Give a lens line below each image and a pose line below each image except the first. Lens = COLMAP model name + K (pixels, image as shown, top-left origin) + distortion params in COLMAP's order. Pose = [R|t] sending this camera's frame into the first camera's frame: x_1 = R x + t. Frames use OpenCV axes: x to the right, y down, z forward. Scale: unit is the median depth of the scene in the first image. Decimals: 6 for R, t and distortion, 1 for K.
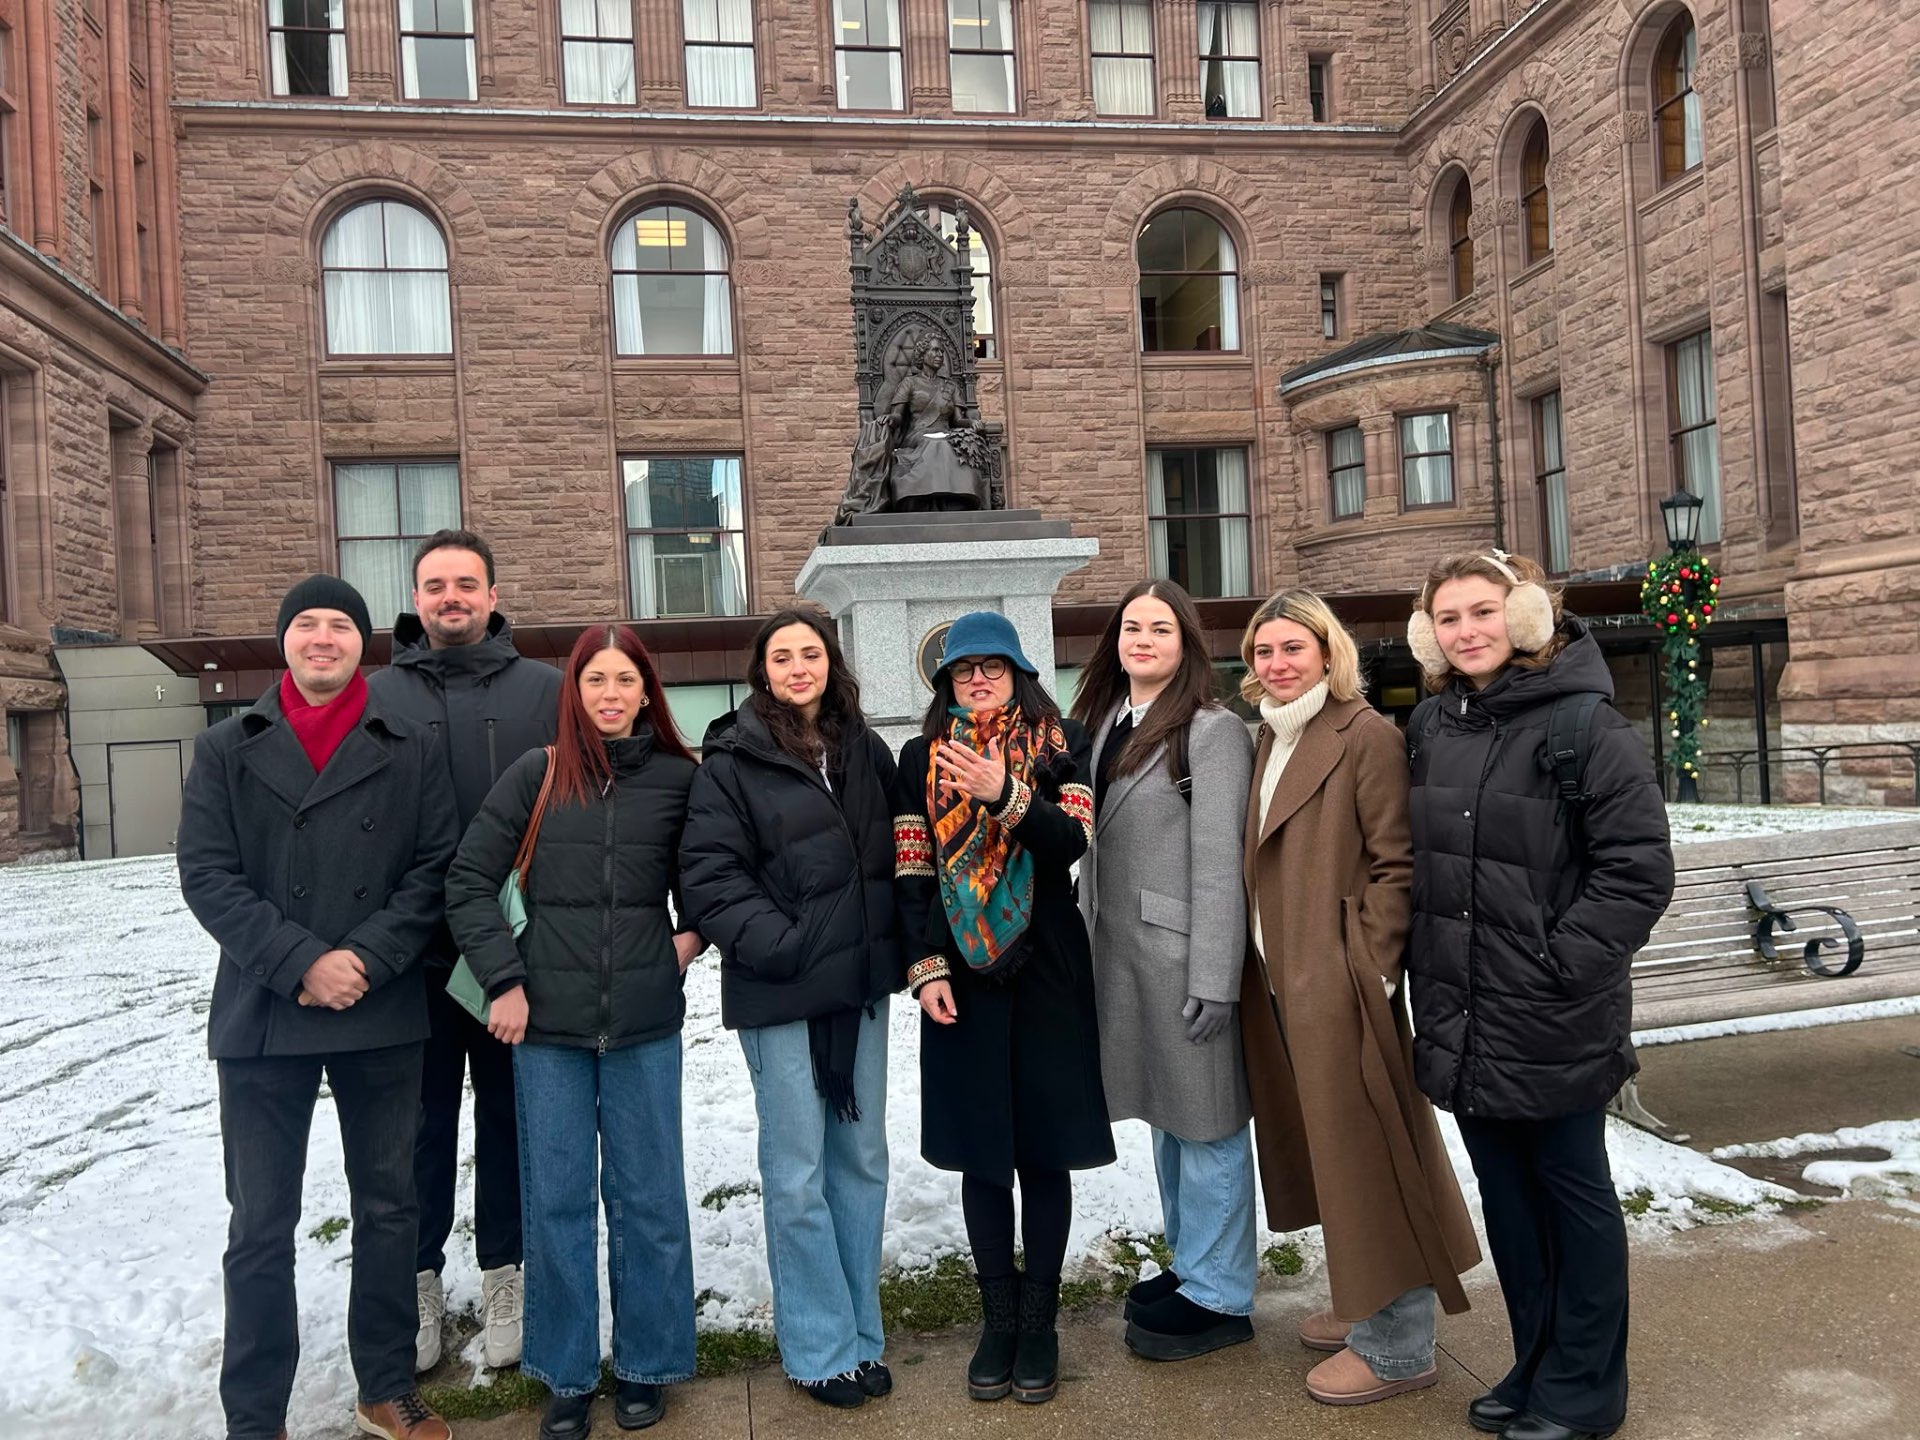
lens RADIAL K [[1438.9, 0, 954.9], [0, 1438.9, 719.8], [0, 0, 1]] dist [0.039180, -0.043257]
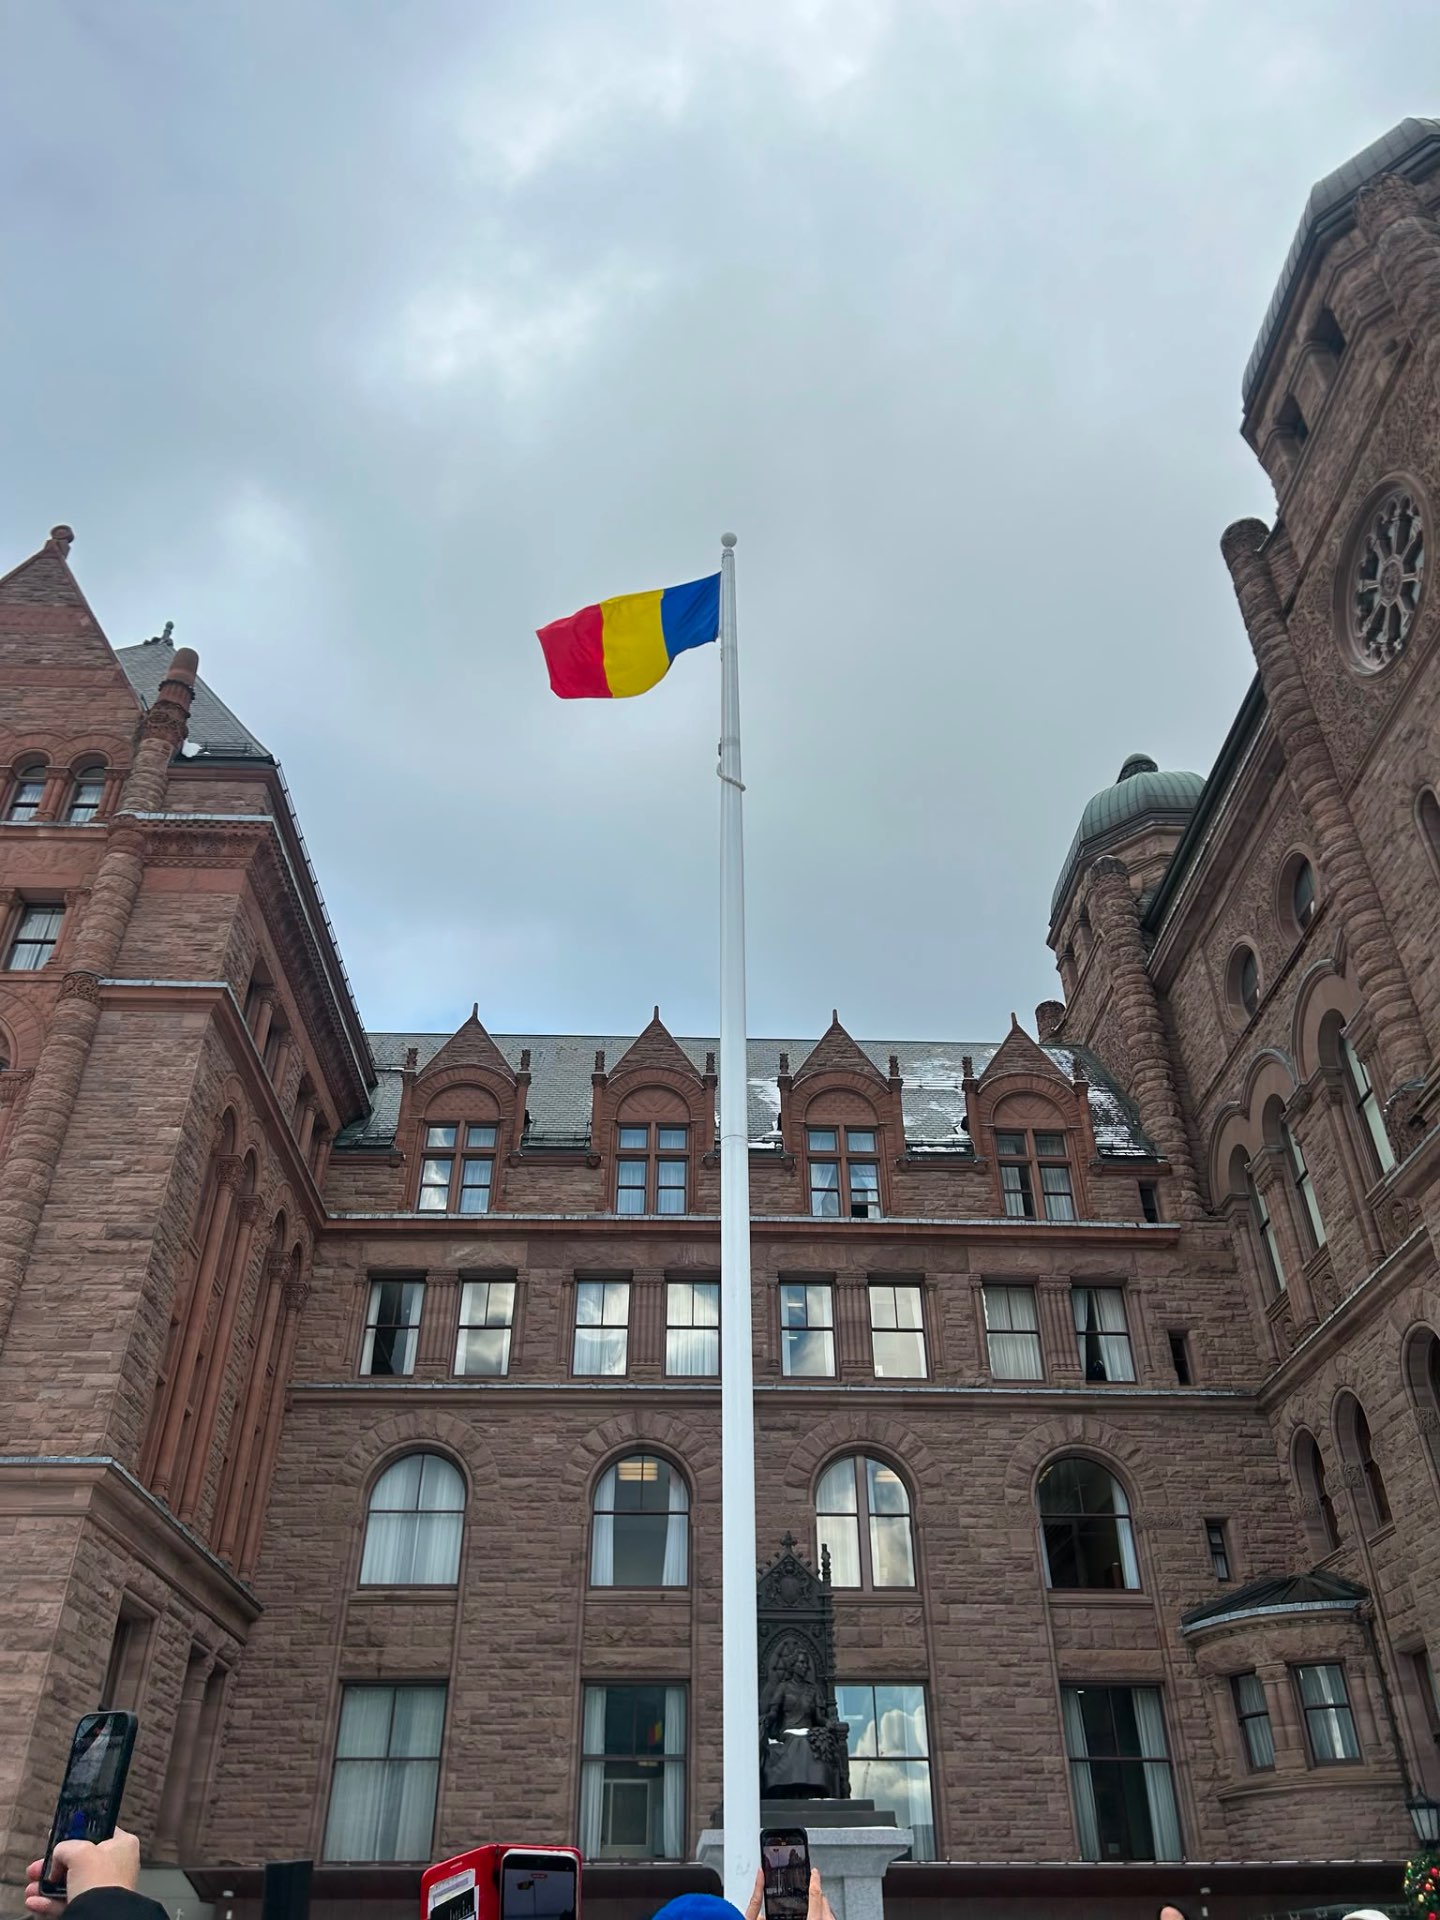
lens RADIAL K [[1438.1, 0, 724.4], [0, 1438.1, 945.1], [0, 0, 1]] dist [0.057233, -0.060803]
pose [[0.989647, -0.038040, -0.138393, 0.062328], [-0.048844, 0.817422, -0.573965, -0.004966], [0.134959, 0.574782, 0.807101, -0.258534]]
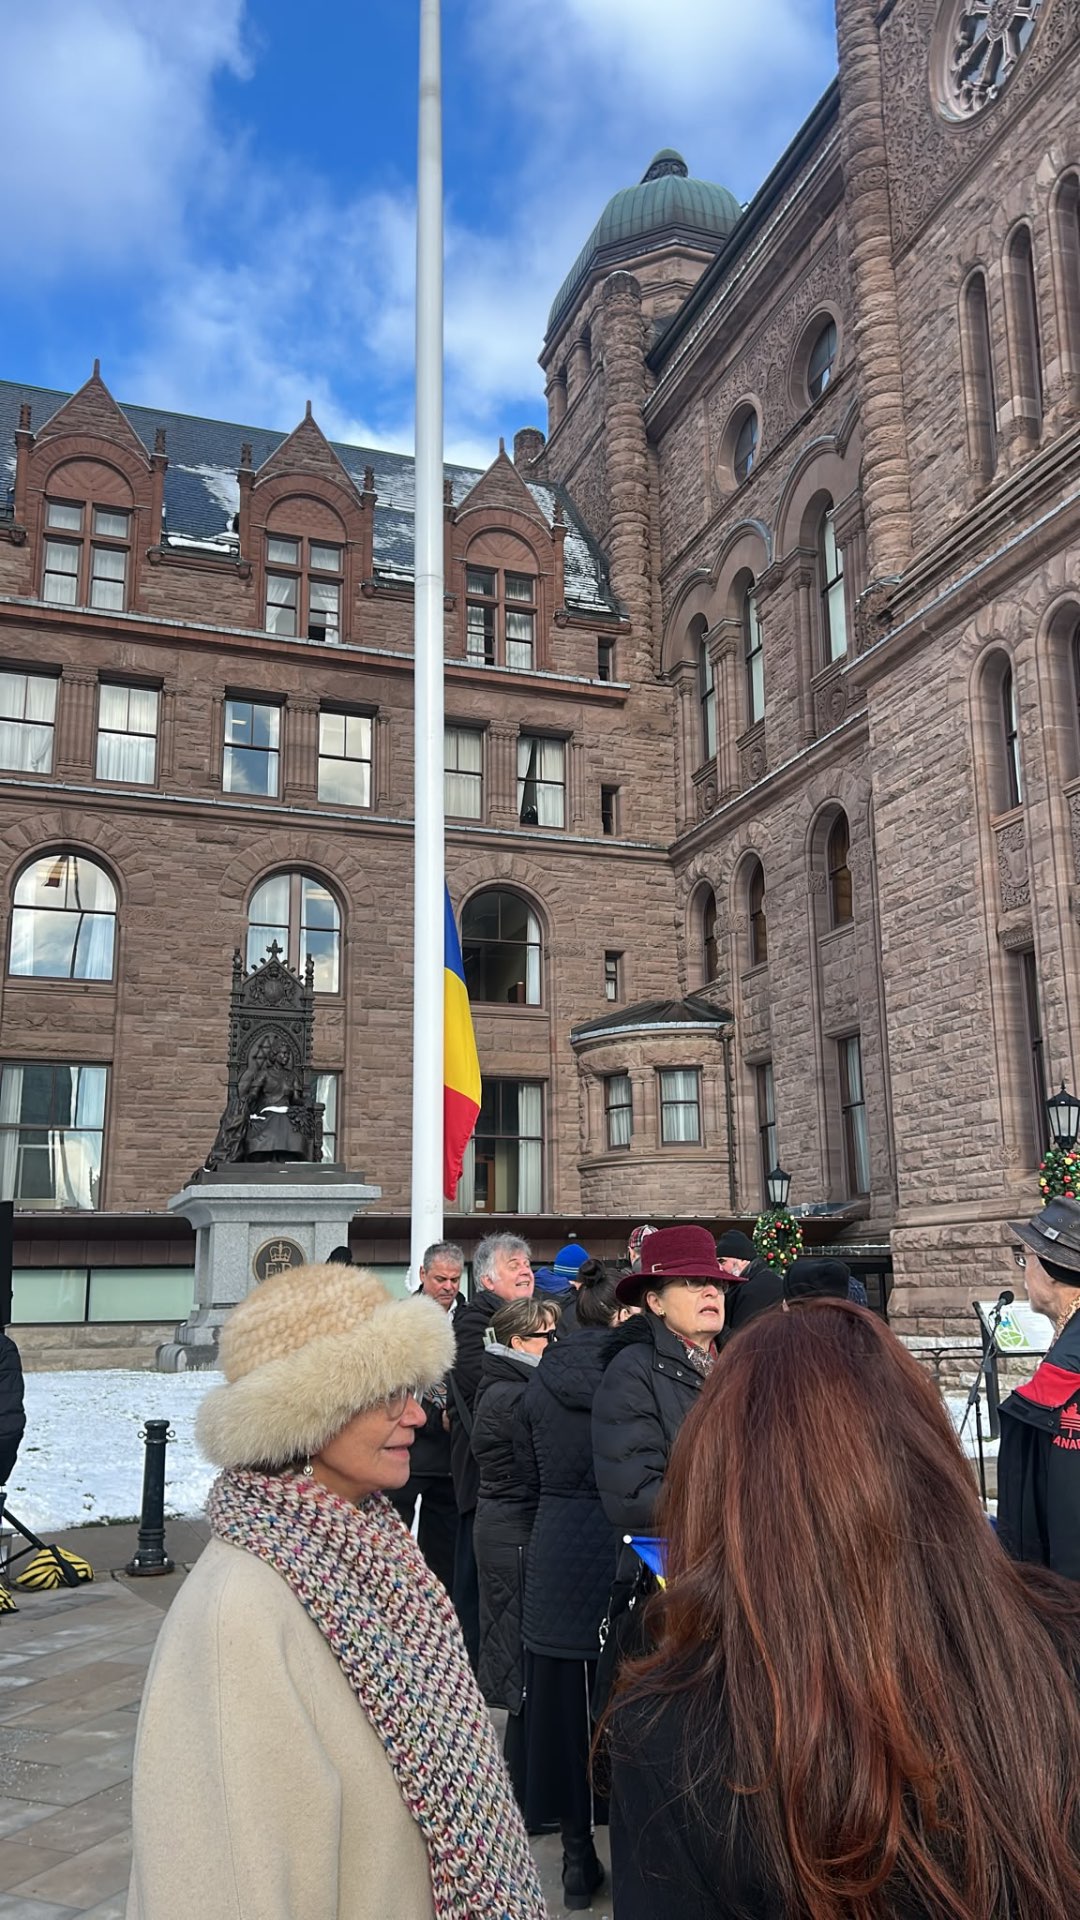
lens RADIAL K [[1507.7, 0, 563.0], [0, 1507.7, 963.3], [0, 0, 1]] dist [0.082897, -0.092254]
pose [[0.982950, 0.079192, 0.165947, 0.001639], [-0.039966, 0.972941, -0.227572, 0.000590], [-0.179479, 0.217059, 0.959517, -0.274867]]
